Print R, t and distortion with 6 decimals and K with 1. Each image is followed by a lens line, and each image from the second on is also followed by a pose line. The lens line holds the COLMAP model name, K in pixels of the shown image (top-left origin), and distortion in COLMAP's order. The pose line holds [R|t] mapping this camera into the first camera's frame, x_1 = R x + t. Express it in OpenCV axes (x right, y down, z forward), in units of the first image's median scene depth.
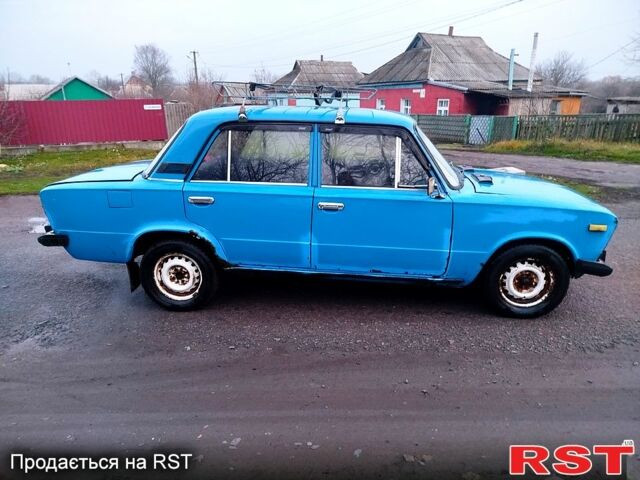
lens RADIAL K [[447.2, 0, 320.0], [0, 447.2, 240.0], [0, 0, 1]] dist [0.048911, -0.037605]
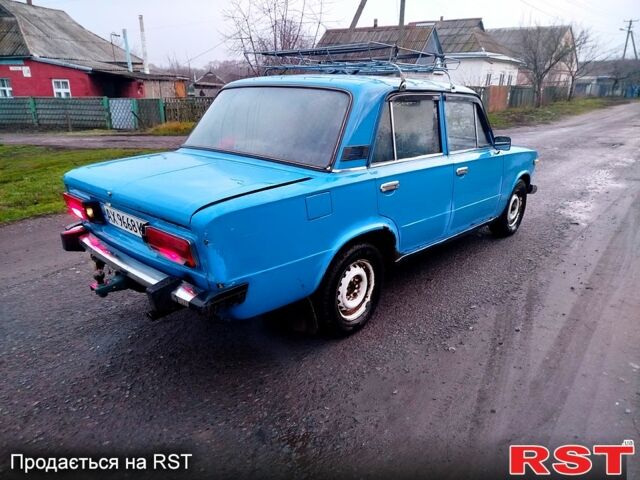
lens RADIAL K [[447.2, 0, 320.0], [0, 447.2, 240.0], [0, 0, 1]] dist [0.048911, -0.037605]
pose [[0.618806, -0.247468, 0.745546, -0.178224], [0.224608, 0.965199, 0.133951, -0.023942], [-0.752748, 0.084565, 0.652854, 0.099928]]
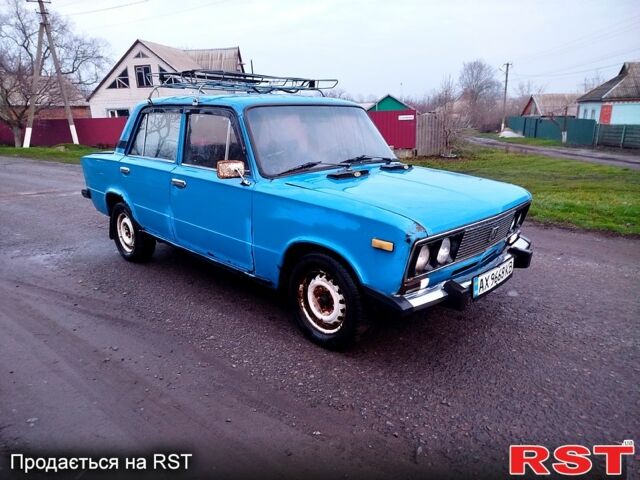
lens RADIAL K [[447.2, 0, 320.0], [0, 447.2, 240.0], [0, 0, 1]] dist [0.048911, -0.037605]
pose [[0.773245, 0.163811, -0.612583, 0.167142], [-0.183527, 0.982523, 0.031076, -0.006629], [0.606968, 0.088396, 0.789795, 0.065600]]
